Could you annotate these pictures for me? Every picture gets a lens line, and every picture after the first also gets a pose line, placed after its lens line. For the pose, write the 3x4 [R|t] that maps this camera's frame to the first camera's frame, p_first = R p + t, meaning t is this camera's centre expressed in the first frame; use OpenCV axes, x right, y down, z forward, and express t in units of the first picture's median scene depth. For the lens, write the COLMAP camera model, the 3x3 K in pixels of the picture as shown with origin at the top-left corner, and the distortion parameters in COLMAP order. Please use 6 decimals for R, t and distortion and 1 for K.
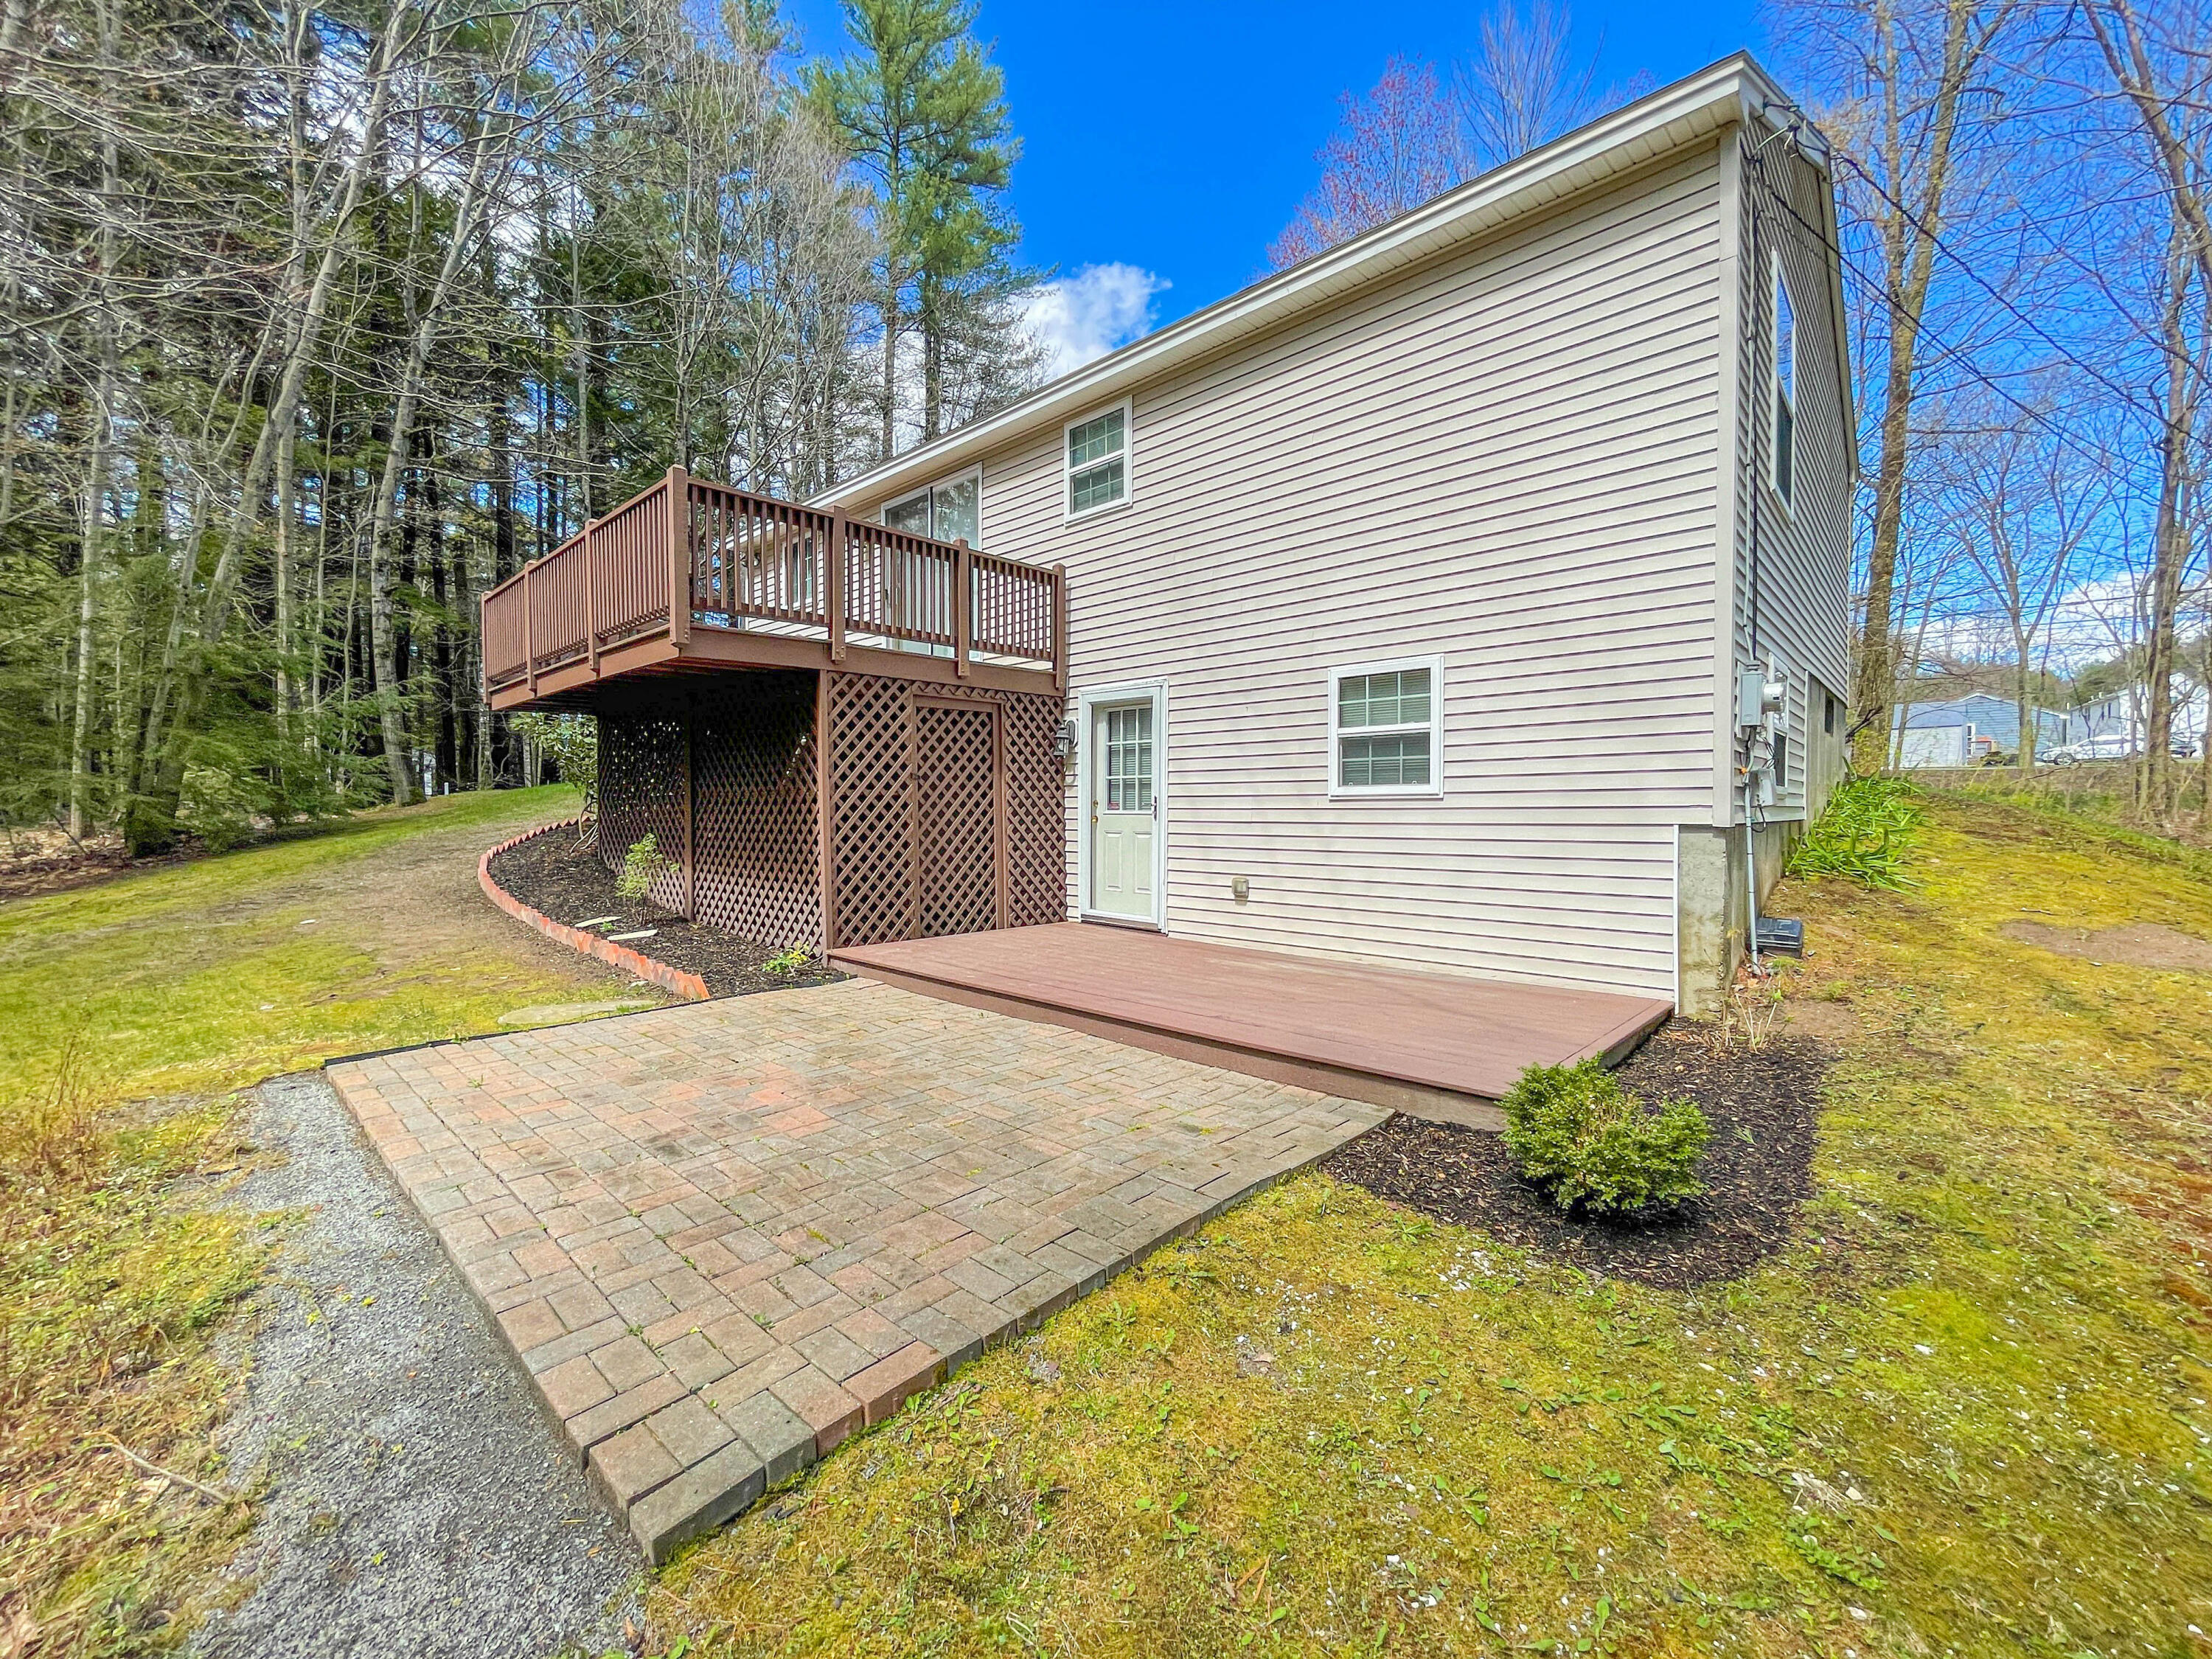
lens RADIAL K [[890.9, 0, 1106.3], [0, 890.9, 824.5], [0, 0, 1]] dist [-0.000548, -0.000081]
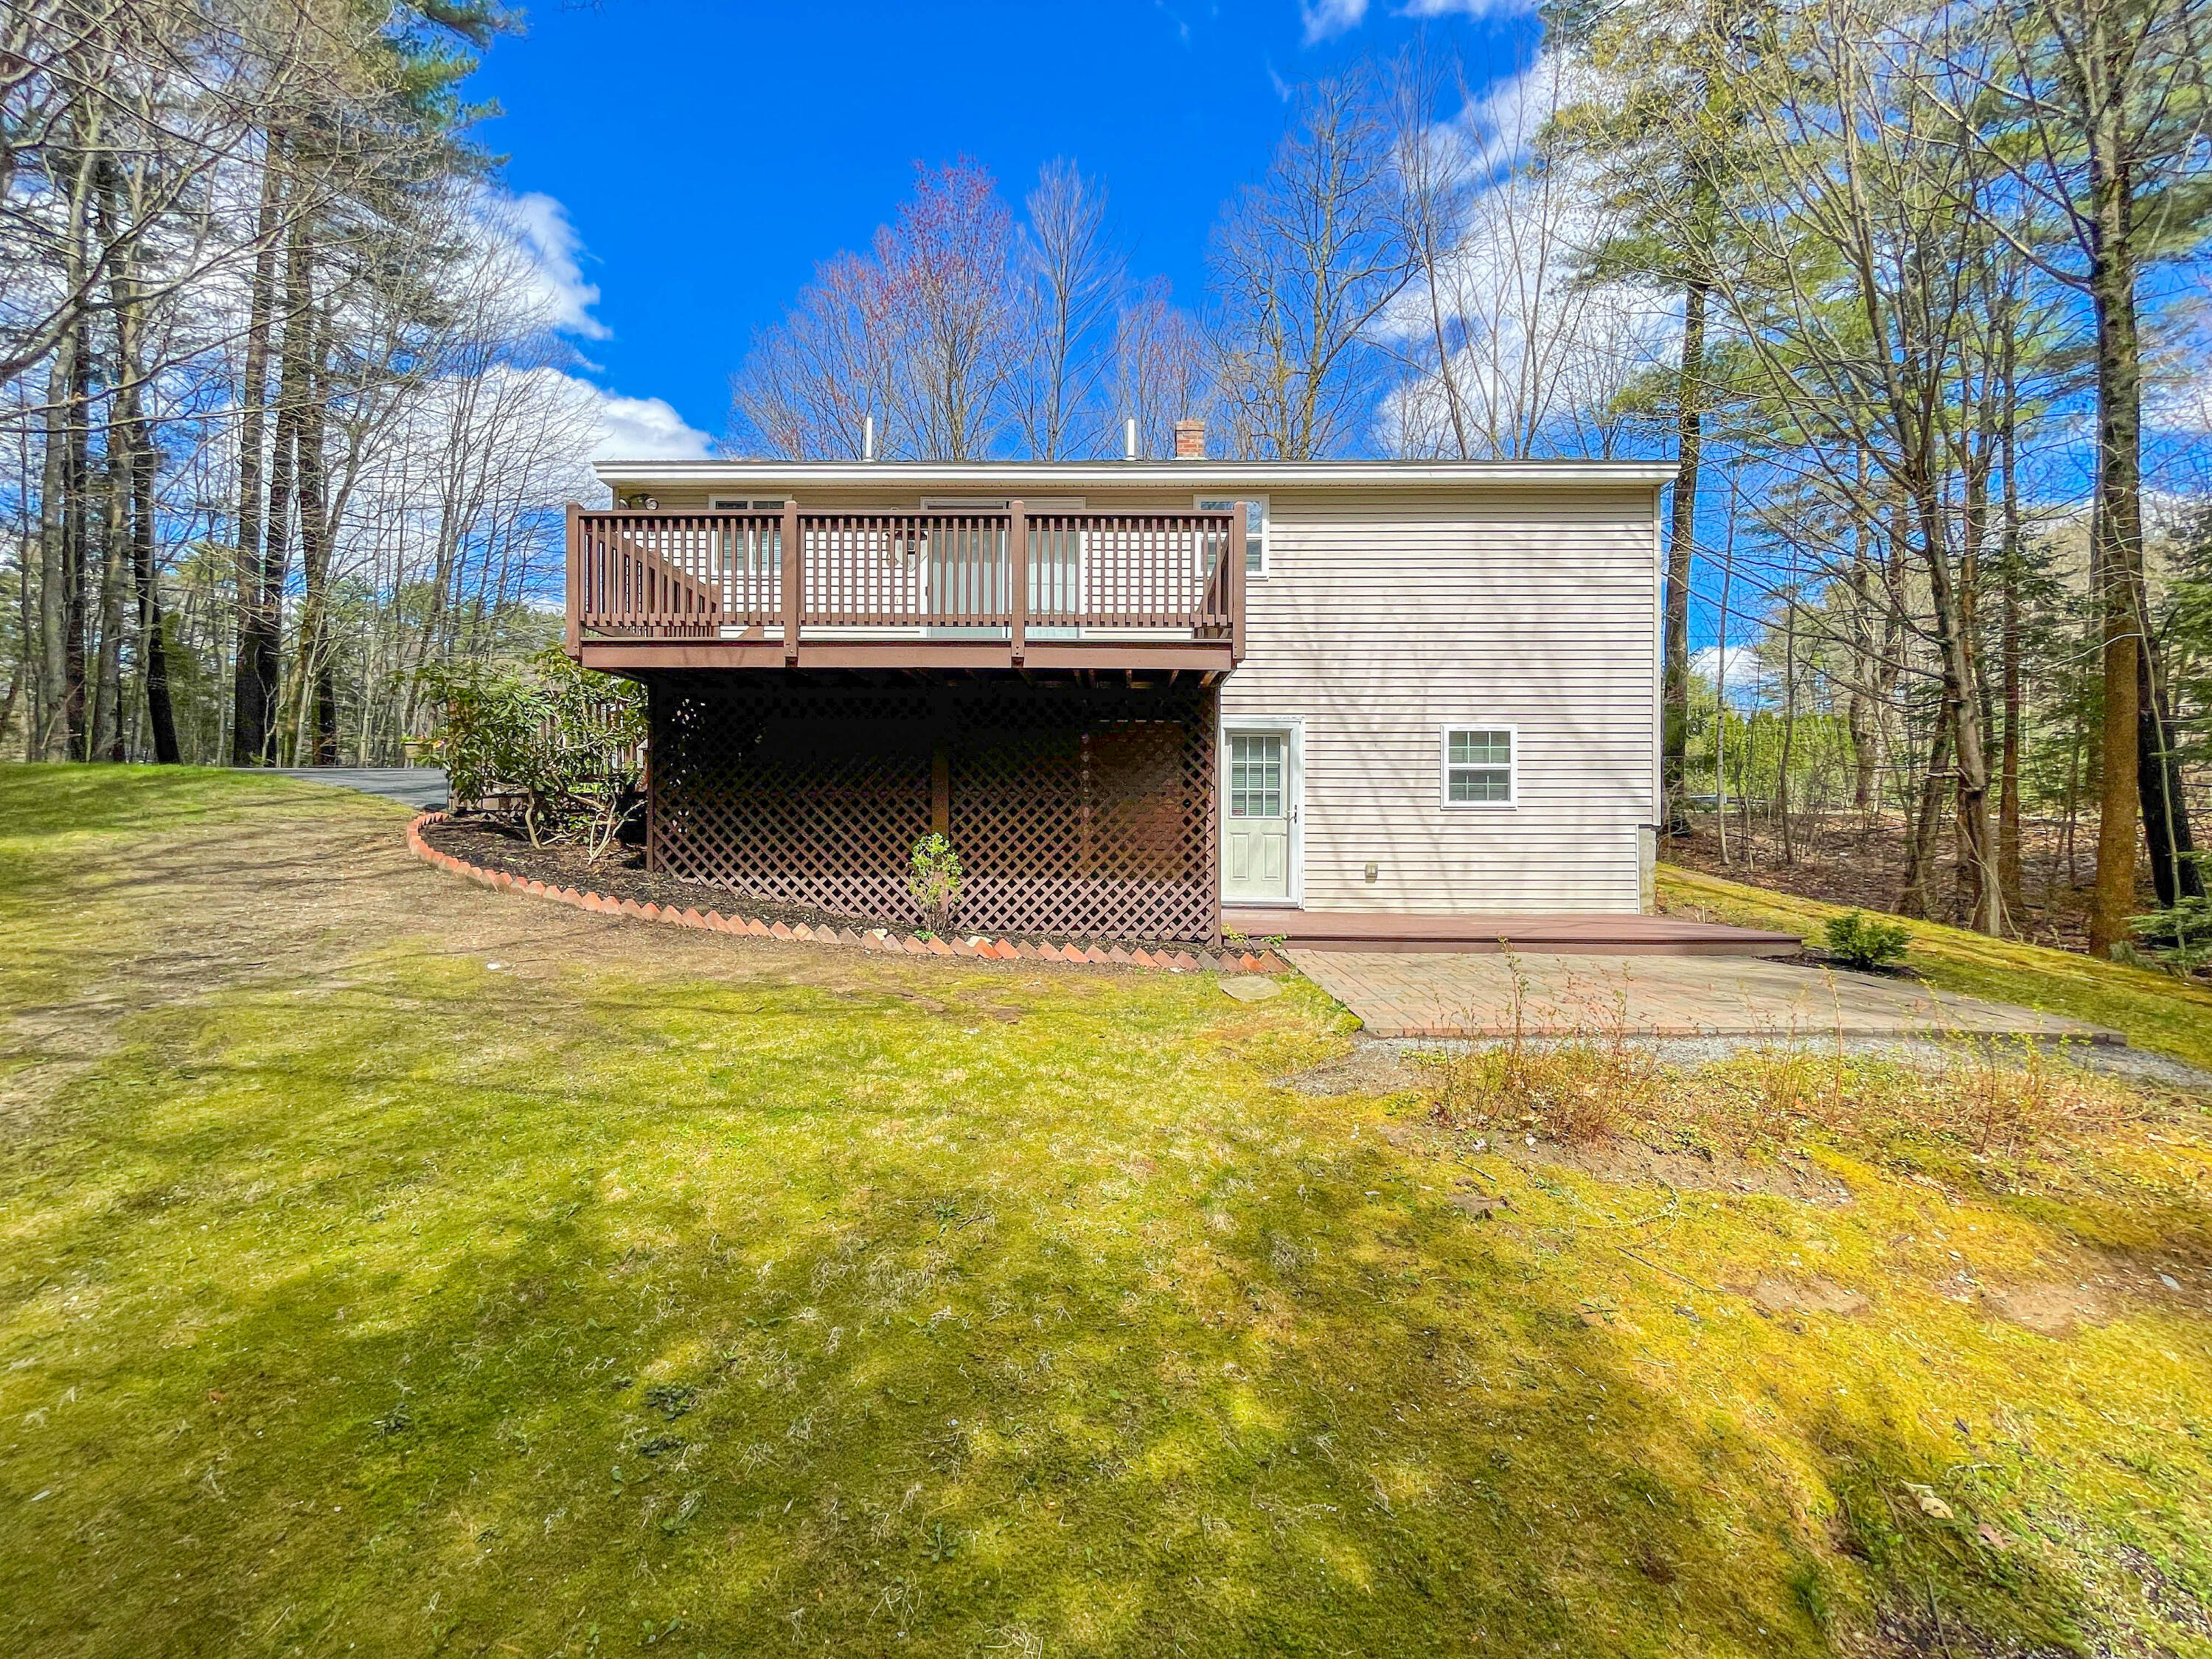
lens RADIAL K [[890.9, 0, 1105.8], [0, 890.9, 826.7], [0, 0, 1]] dist [-0.000548, -0.000081]
pose [[0.741547, 0.003402, 0.670893, -1.219457], [0.006797, 0.999898, -0.012583, 0.017110], [-0.670867, 0.013891, 0.741448, 0.251226]]
